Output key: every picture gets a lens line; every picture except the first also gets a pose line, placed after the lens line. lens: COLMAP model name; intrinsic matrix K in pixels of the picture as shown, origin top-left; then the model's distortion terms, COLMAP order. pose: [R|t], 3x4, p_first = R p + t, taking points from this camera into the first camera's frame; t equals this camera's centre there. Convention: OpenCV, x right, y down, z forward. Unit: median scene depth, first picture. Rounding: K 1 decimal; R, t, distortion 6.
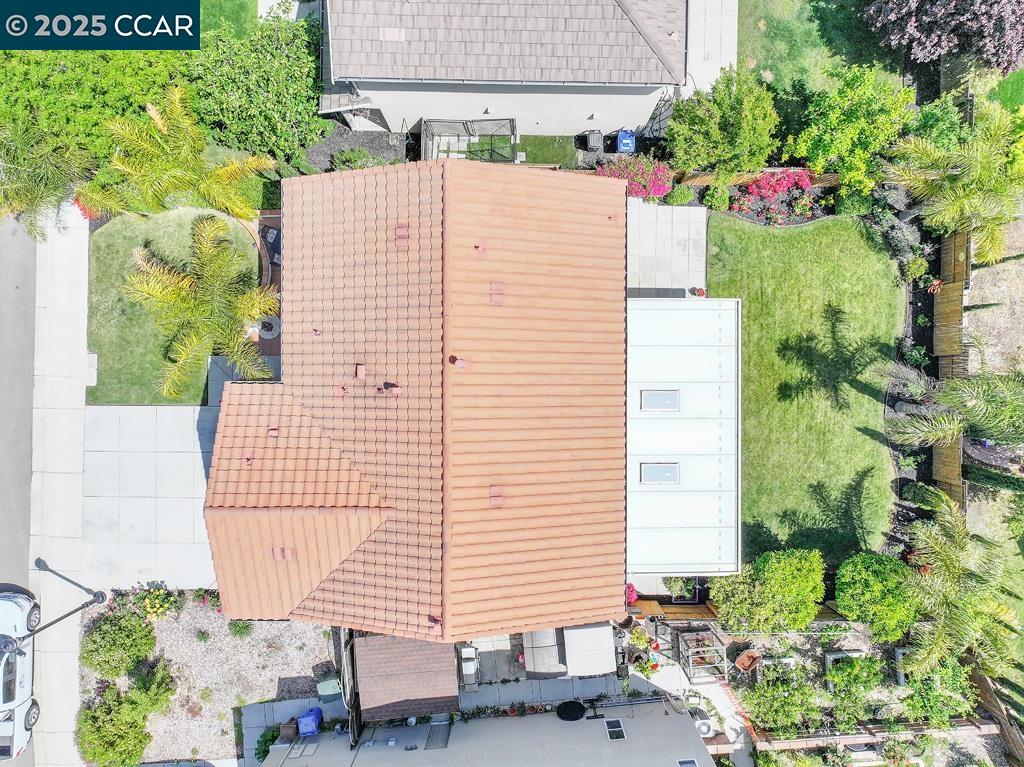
lens RADIAL K [[740.9, 0, 512.0], [0, 740.9, 383.5], [0, 0, 1]] dist [-0.005617, 0.020217]
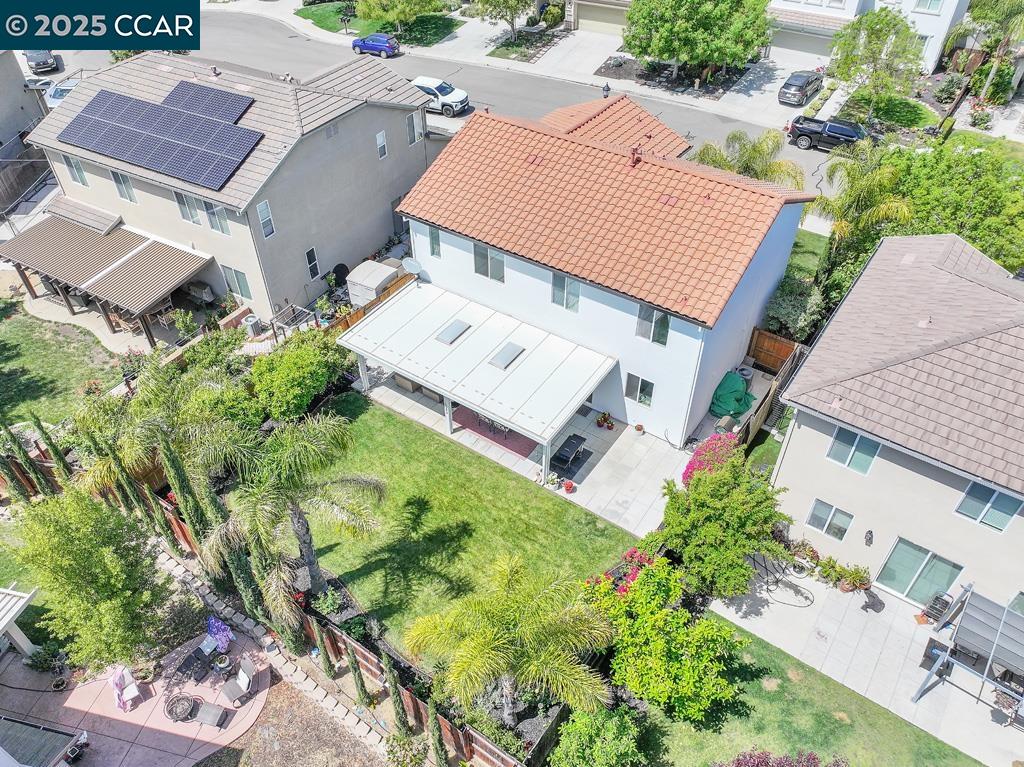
lens RADIAL K [[740.9, 0, 512.0], [0, 740.9, 383.5], [0, 0, 1]] dist [-0.005617, 0.020217]
pose [[-0.569459, 0.550990, -0.610022, 0.777388], [-0.822015, -0.379229, 0.424826, -0.403732], [0.002737, 0.743368, 0.668877, 0.283343]]
